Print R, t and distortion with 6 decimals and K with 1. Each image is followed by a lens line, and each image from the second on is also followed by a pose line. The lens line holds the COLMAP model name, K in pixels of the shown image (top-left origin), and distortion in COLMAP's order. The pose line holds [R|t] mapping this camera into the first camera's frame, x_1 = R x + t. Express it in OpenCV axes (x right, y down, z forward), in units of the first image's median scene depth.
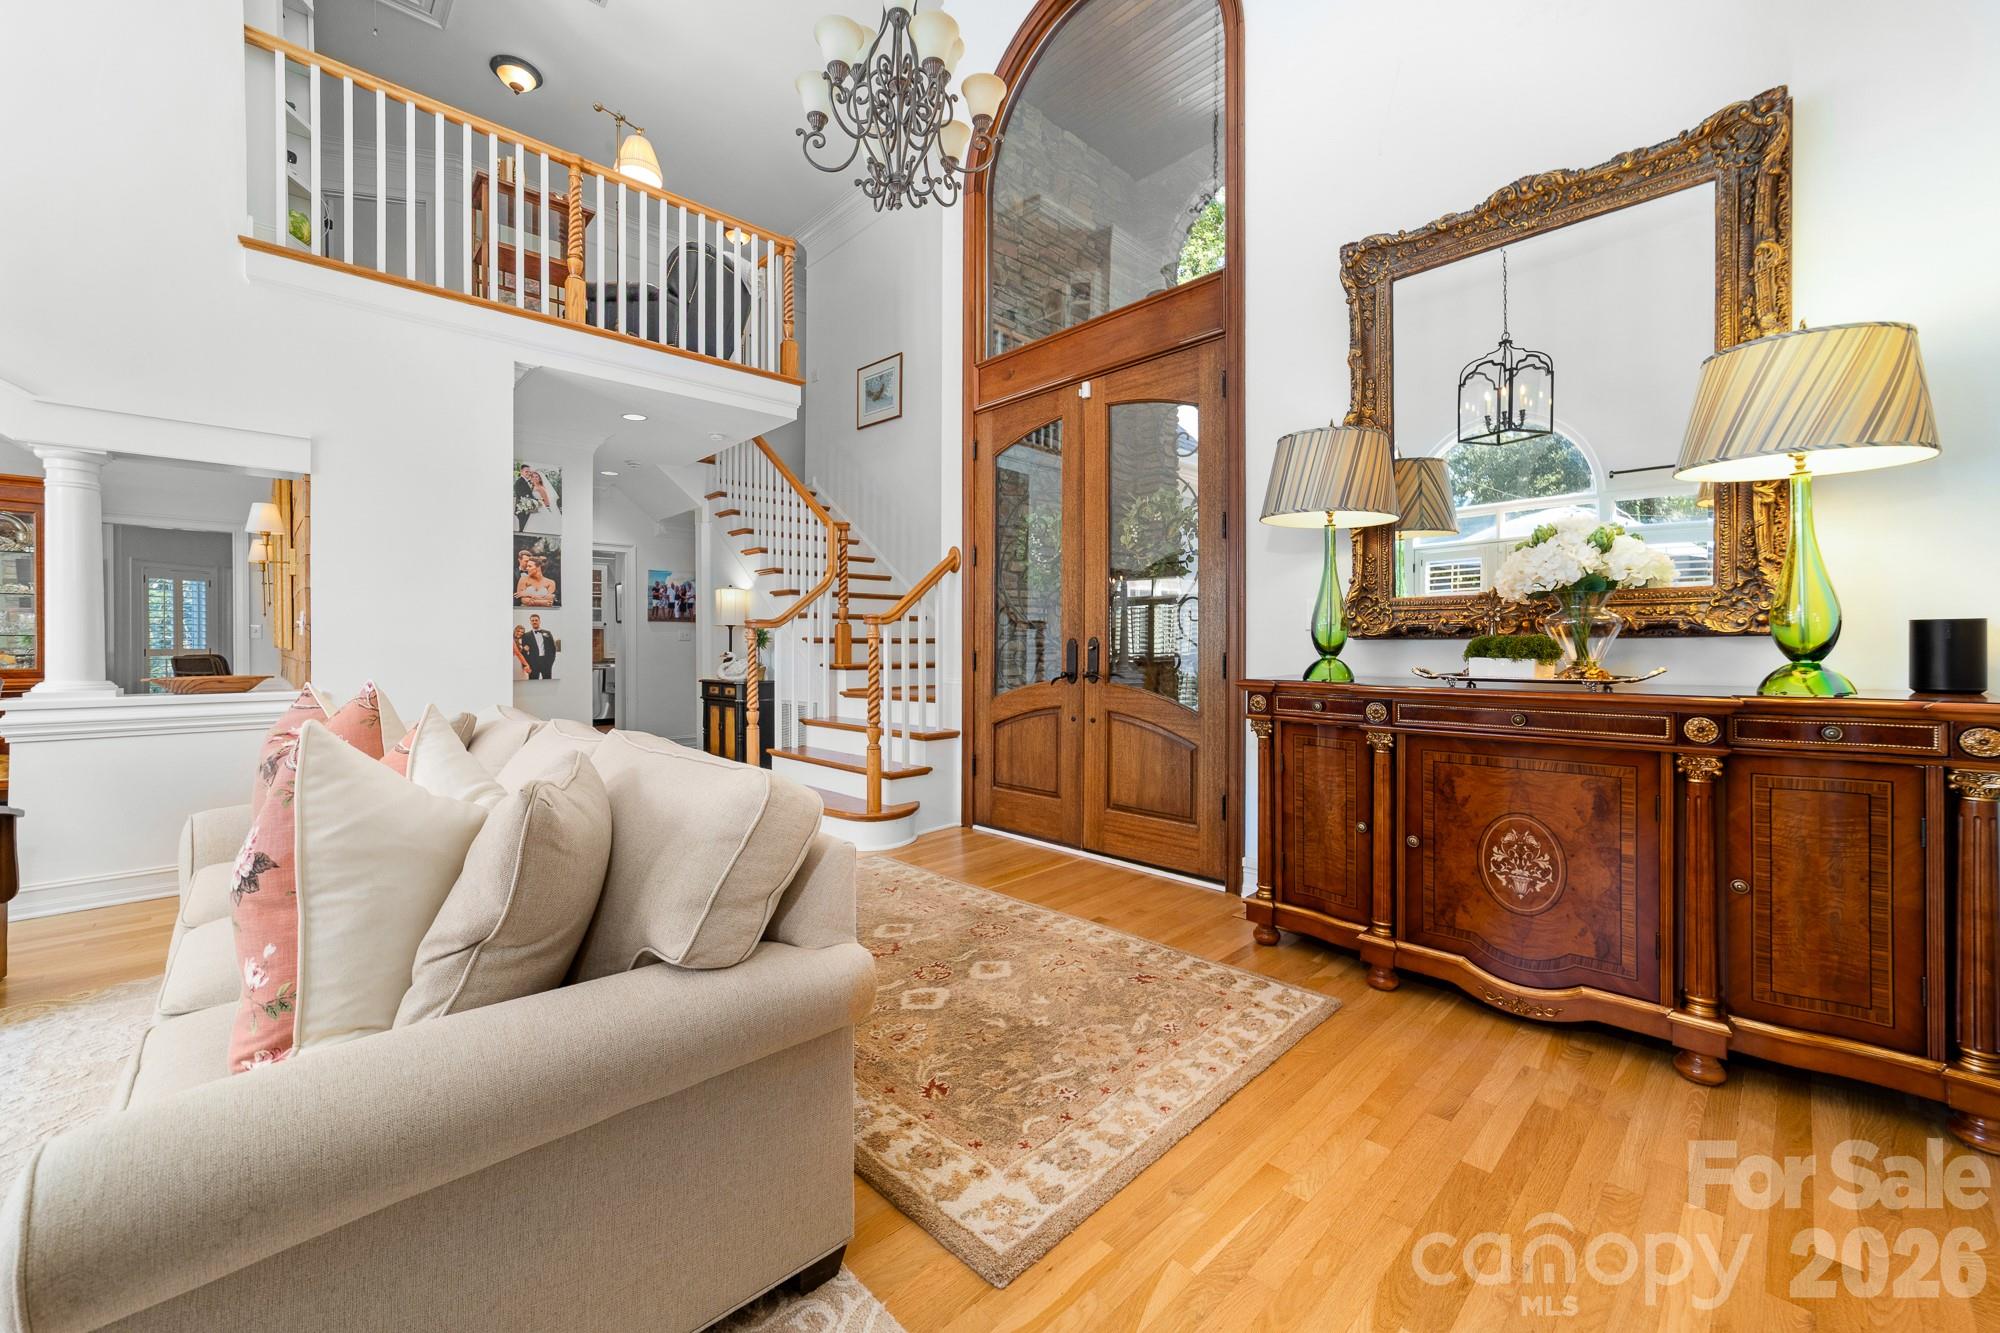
lens RADIAL K [[774.2, 0, 991.9], [0, 774.2, 644.1], [0, 0, 1]] dist [-0.013250, 0.007887]
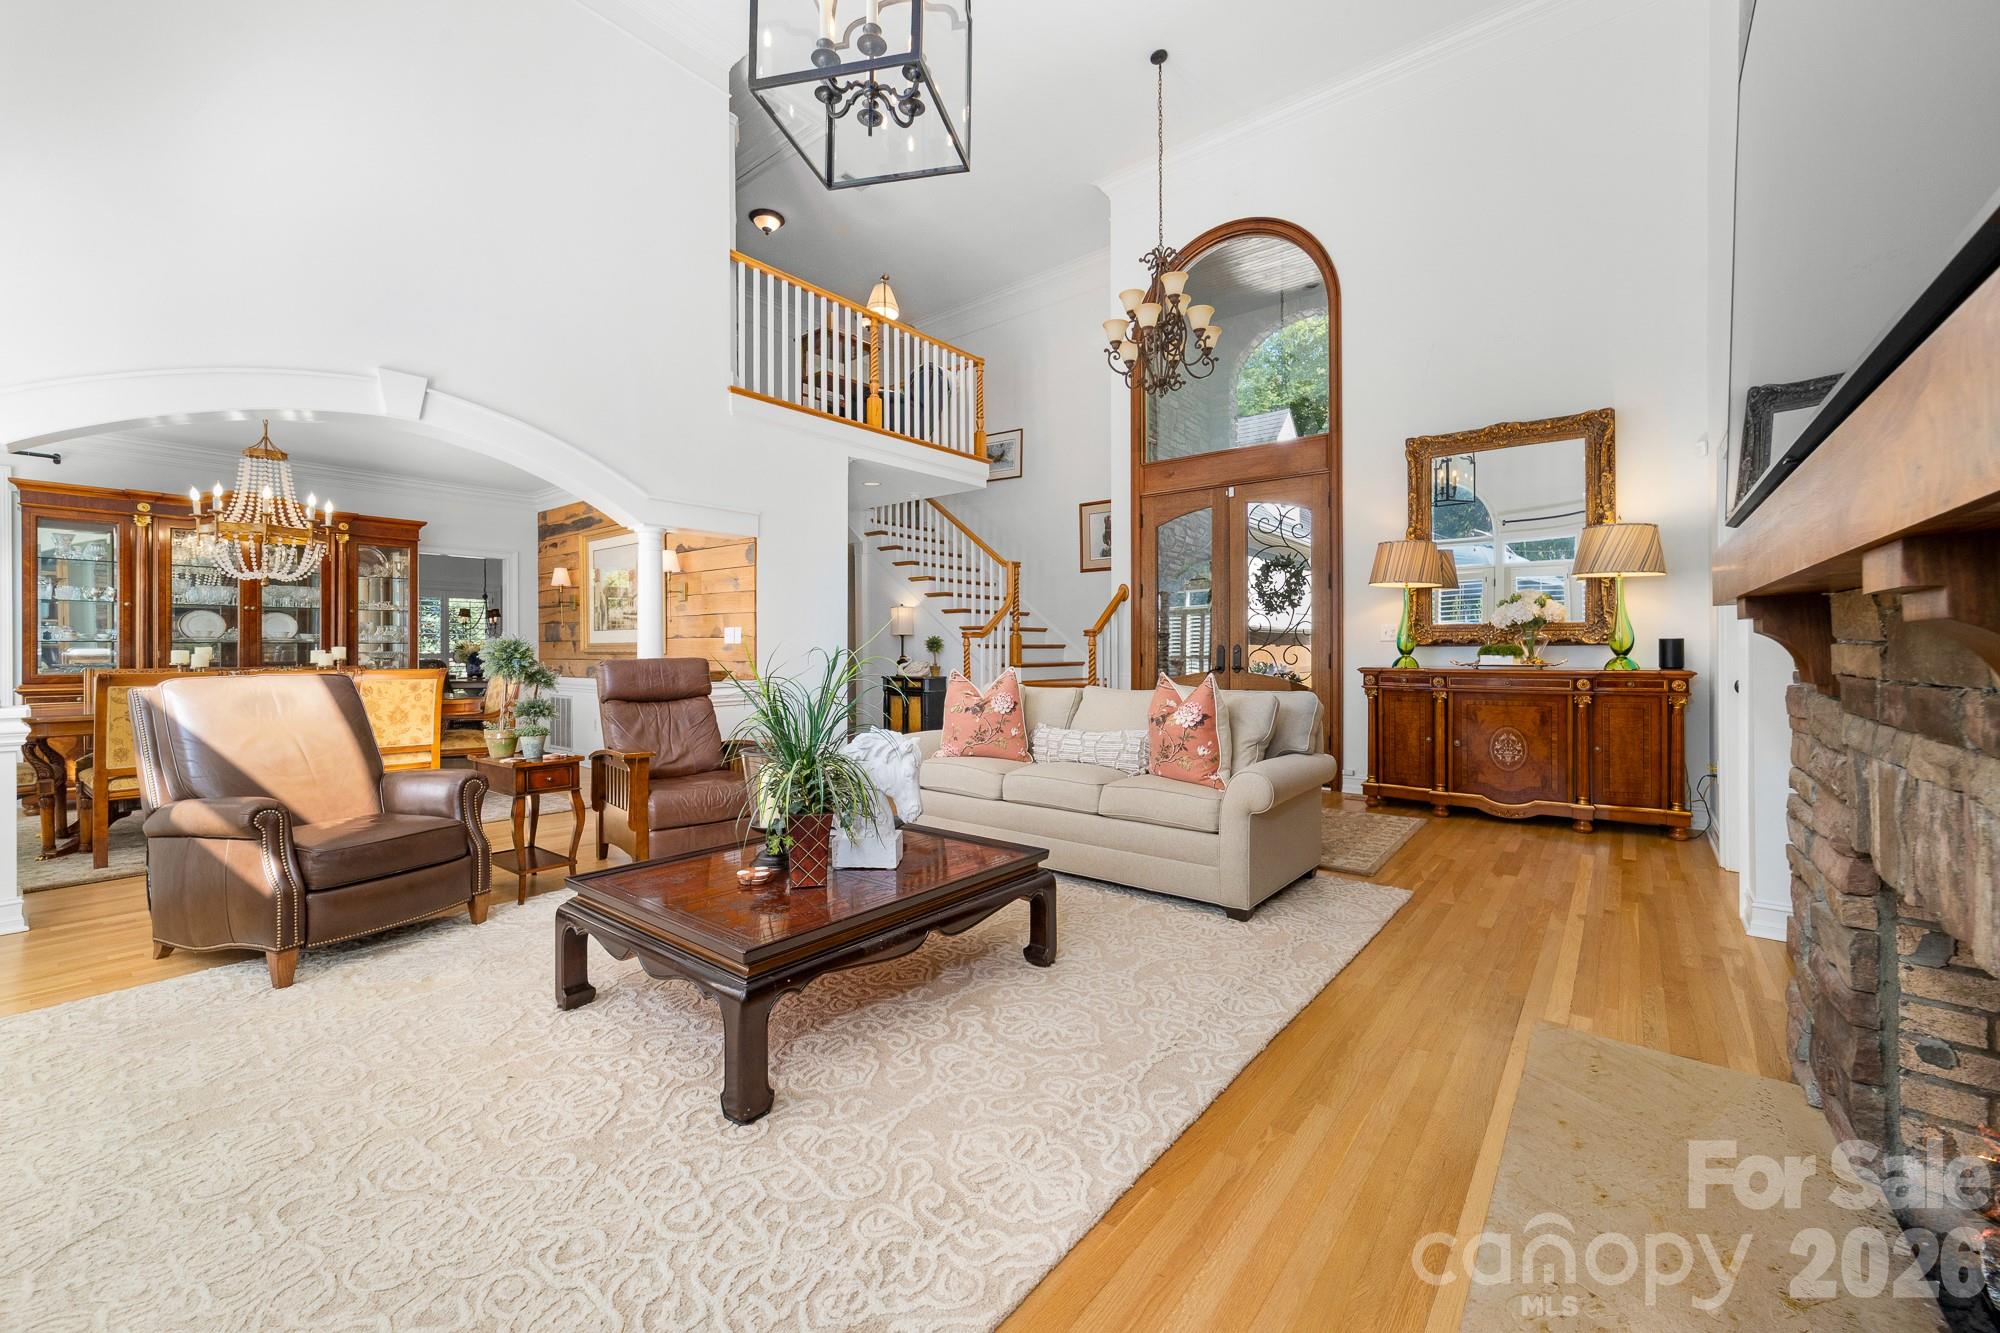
lens RADIAL K [[786.4, 0, 999.5], [0, 786.4, 647.3], [0, 0, 1]] dist [-0.013461, 0.008407]
pose [[0.990626, -0.001302, 0.136595, -0.962221], [0.001538, 0.999997, -0.001625, -0.002505], [-0.136593, 0.001820, 0.990626, -0.924723]]
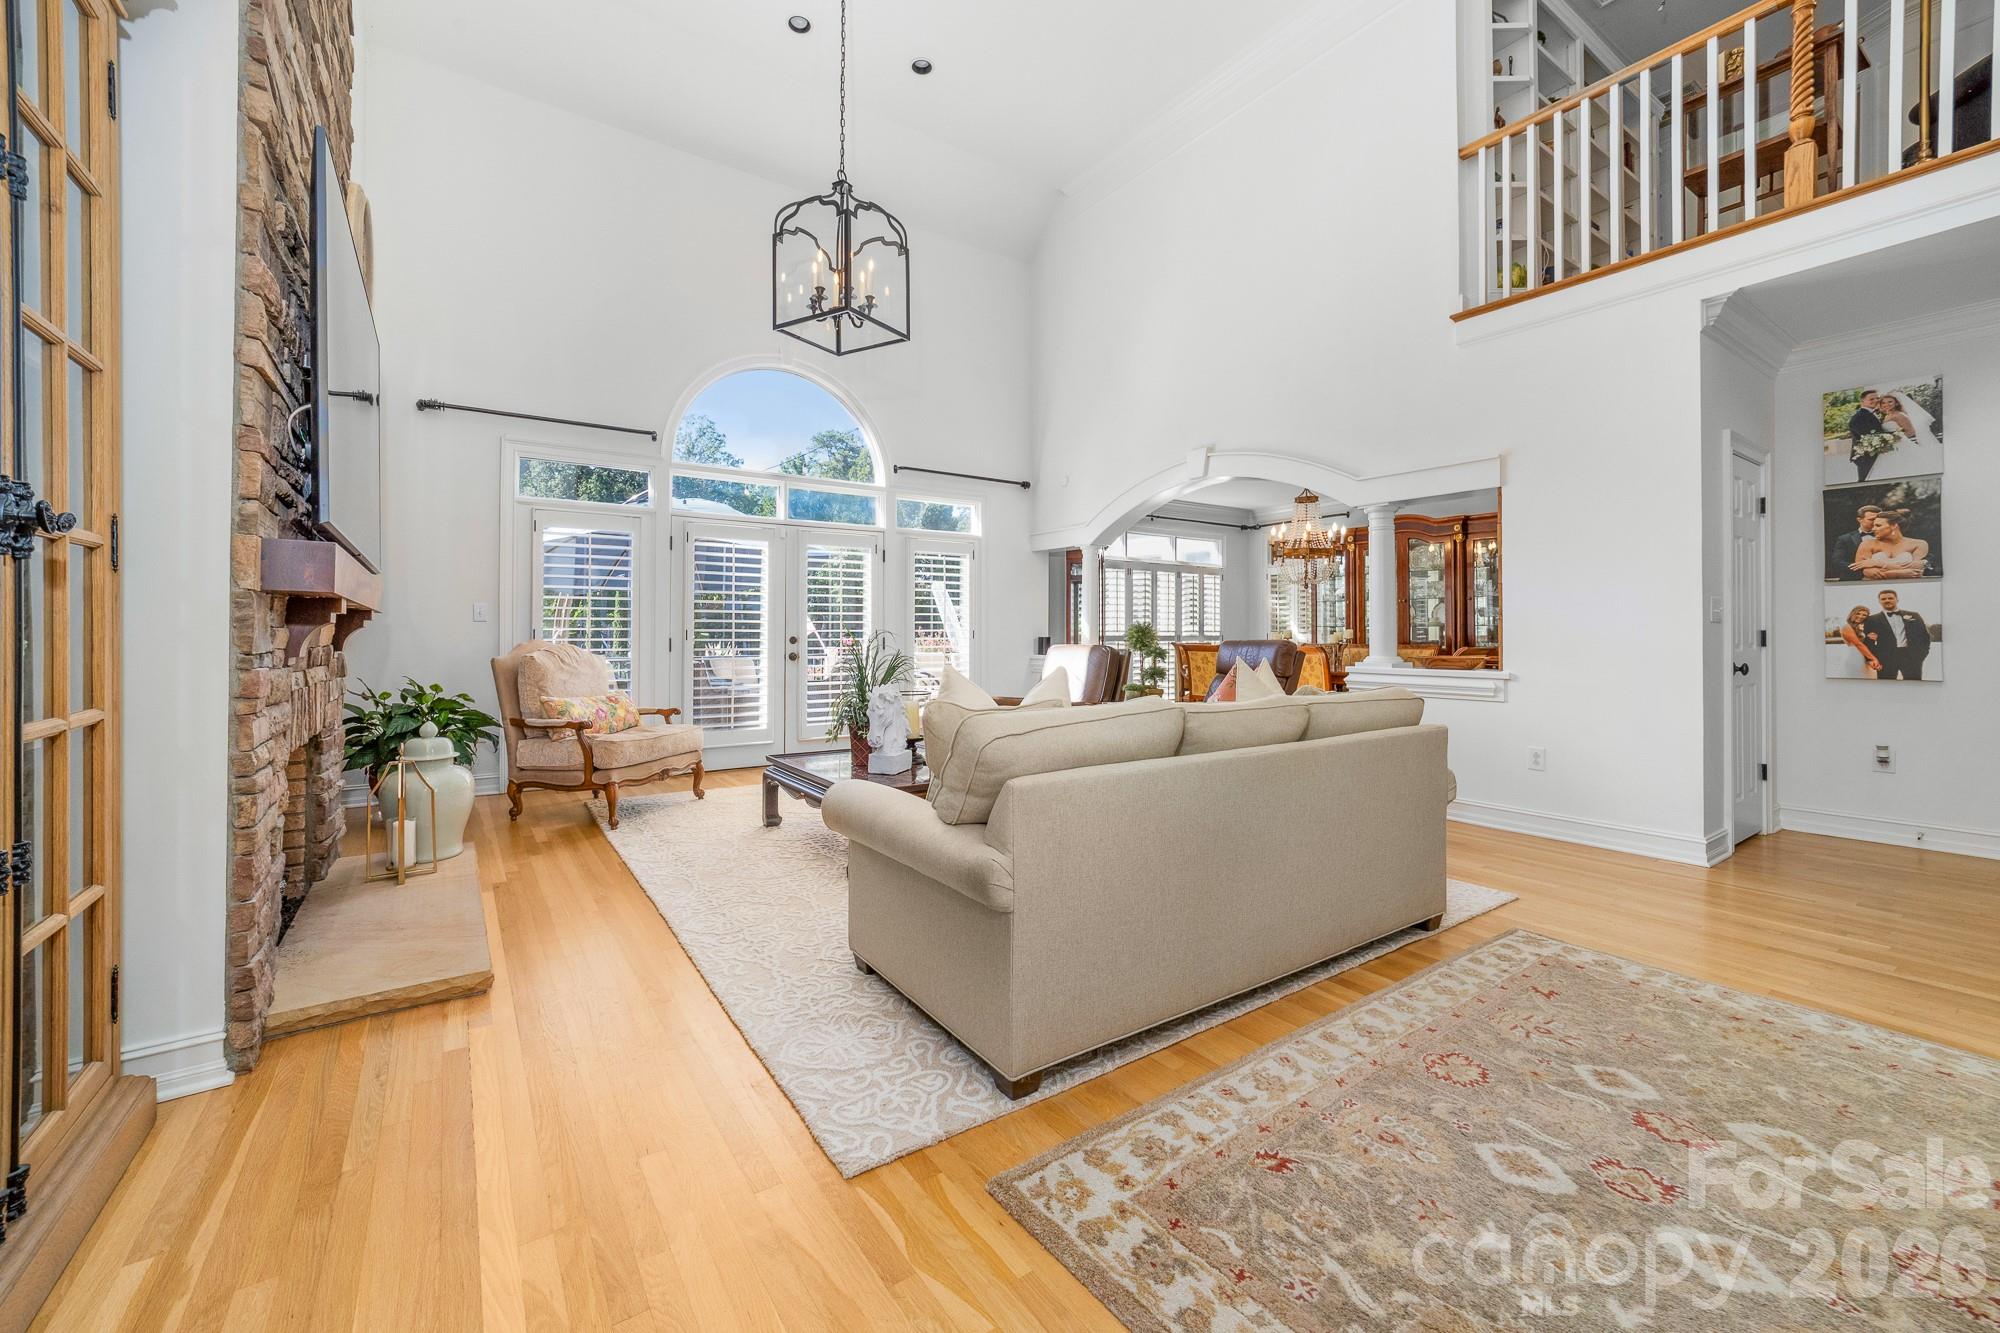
lens RADIAL K [[807.0, 0, 998.0], [0, 807.0, 615.4], [0, 0, 1]] dist [-0.017314, 0.009019]
pose [[-0.156002, -0.021812, -0.987516, 0.681420], [0.002060, 0.999747, -0.022407, 0.001587], [0.987755, -0.005530, -0.155918, 0.676926]]
